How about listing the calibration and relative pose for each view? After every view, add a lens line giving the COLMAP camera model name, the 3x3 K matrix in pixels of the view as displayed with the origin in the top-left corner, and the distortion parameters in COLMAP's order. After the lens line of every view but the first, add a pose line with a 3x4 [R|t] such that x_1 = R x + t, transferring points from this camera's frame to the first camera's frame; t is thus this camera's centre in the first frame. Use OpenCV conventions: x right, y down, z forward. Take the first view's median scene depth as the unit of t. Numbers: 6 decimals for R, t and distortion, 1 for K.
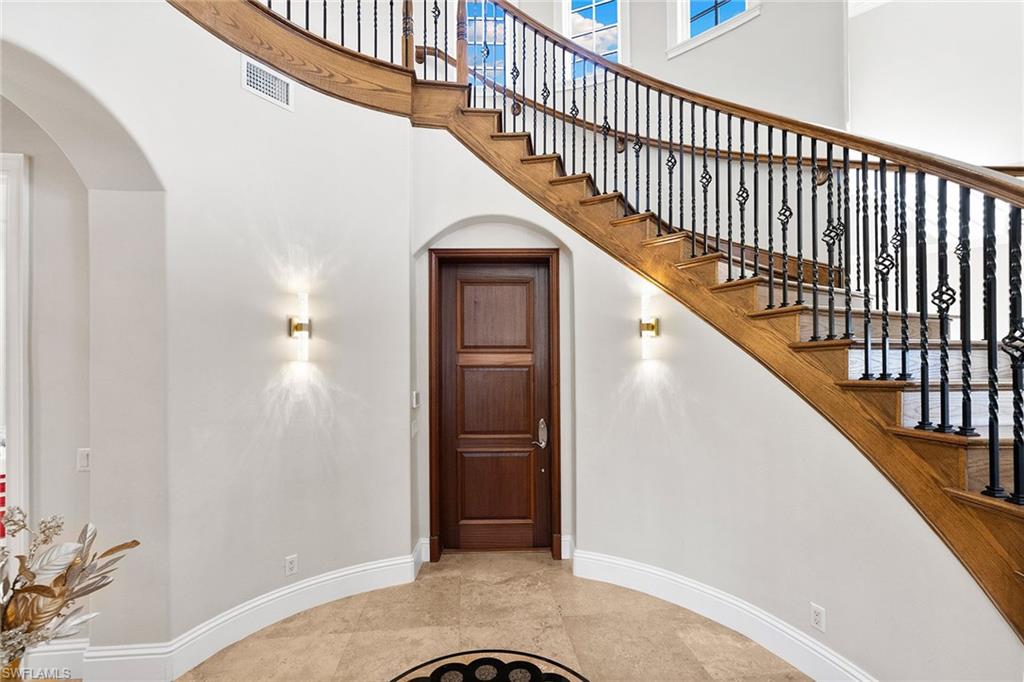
lens RADIAL K [[447.3, 0, 516.9], [0, 447.3, 360.6], [0, 0, 1]] dist [-0.002517, -0.000220]
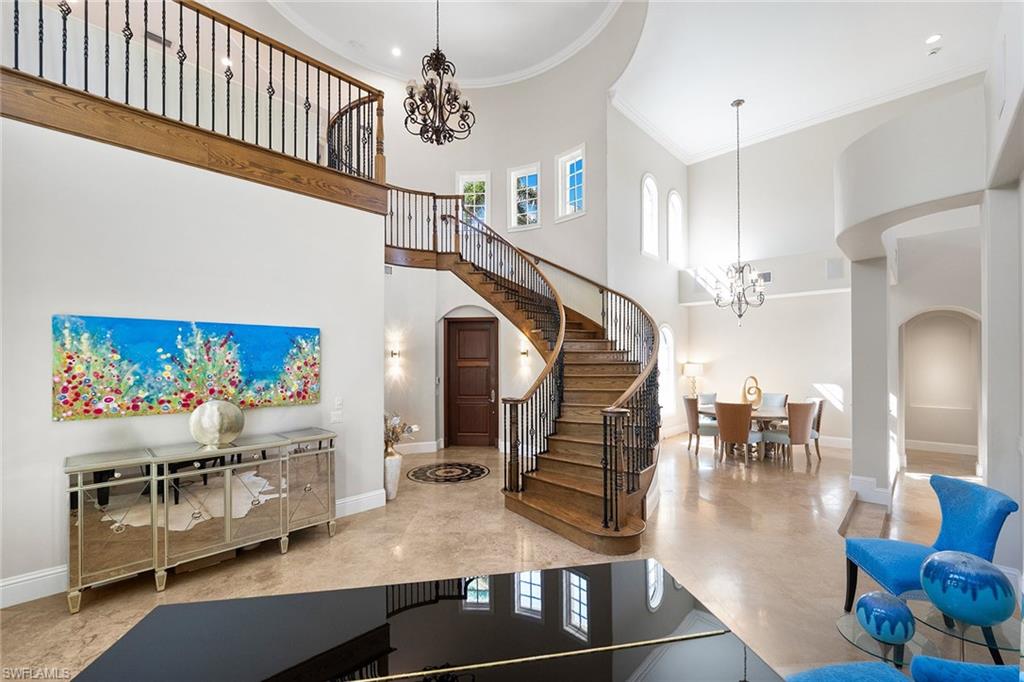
lens RADIAL K [[412.7, 0, 513.2], [0, 412.7, 347.1], [0, 0, 1]] dist [0.000579, 0.000025]
pose [[0.995158, 0.000795, -0.098288, 0.410697], [-0.001897, 0.999936, -0.011125, -0.073229], [0.098273, 0.011258, 0.995096, -1.226921]]
